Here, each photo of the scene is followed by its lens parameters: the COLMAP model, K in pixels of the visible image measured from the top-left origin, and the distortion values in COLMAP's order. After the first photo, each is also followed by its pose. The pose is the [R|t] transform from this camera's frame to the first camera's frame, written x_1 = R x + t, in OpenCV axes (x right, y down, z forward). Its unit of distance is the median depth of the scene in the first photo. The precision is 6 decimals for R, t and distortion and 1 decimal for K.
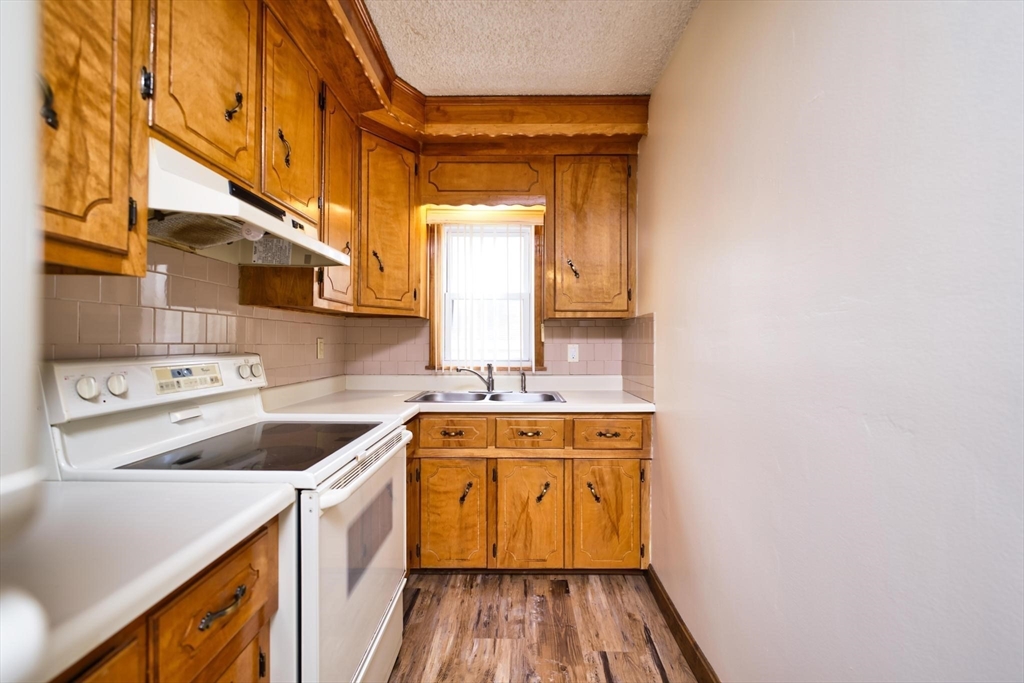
lens RADIAL K [[423.7, 0, 512.3], [0, 423.7, 343.3], [0, 0, 1]] dist [-0.004743, 0.000086]
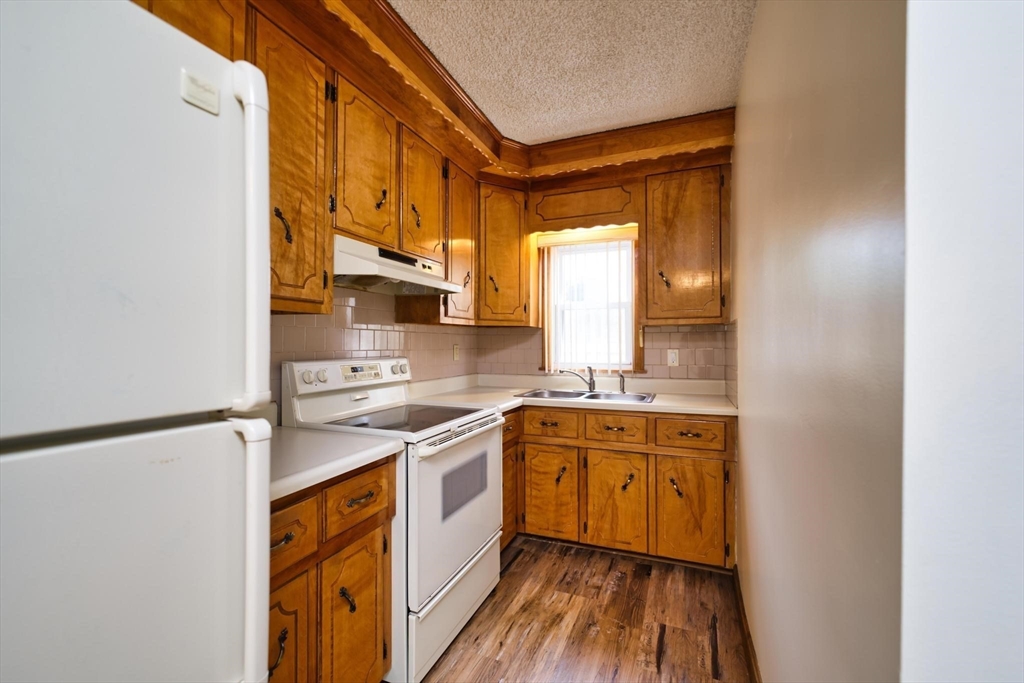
lens RADIAL K [[423.7, 0, 512.3], [0, 423.7, 343.3], [0, 0, 1]] dist [-0.004743, 0.000086]
pose [[0.929521, -0.004773, -0.368738, 0.204234], [0.002942, 0.999980, -0.005527, -0.009946], [0.368757, 0.004053, 0.929517, -0.154428]]
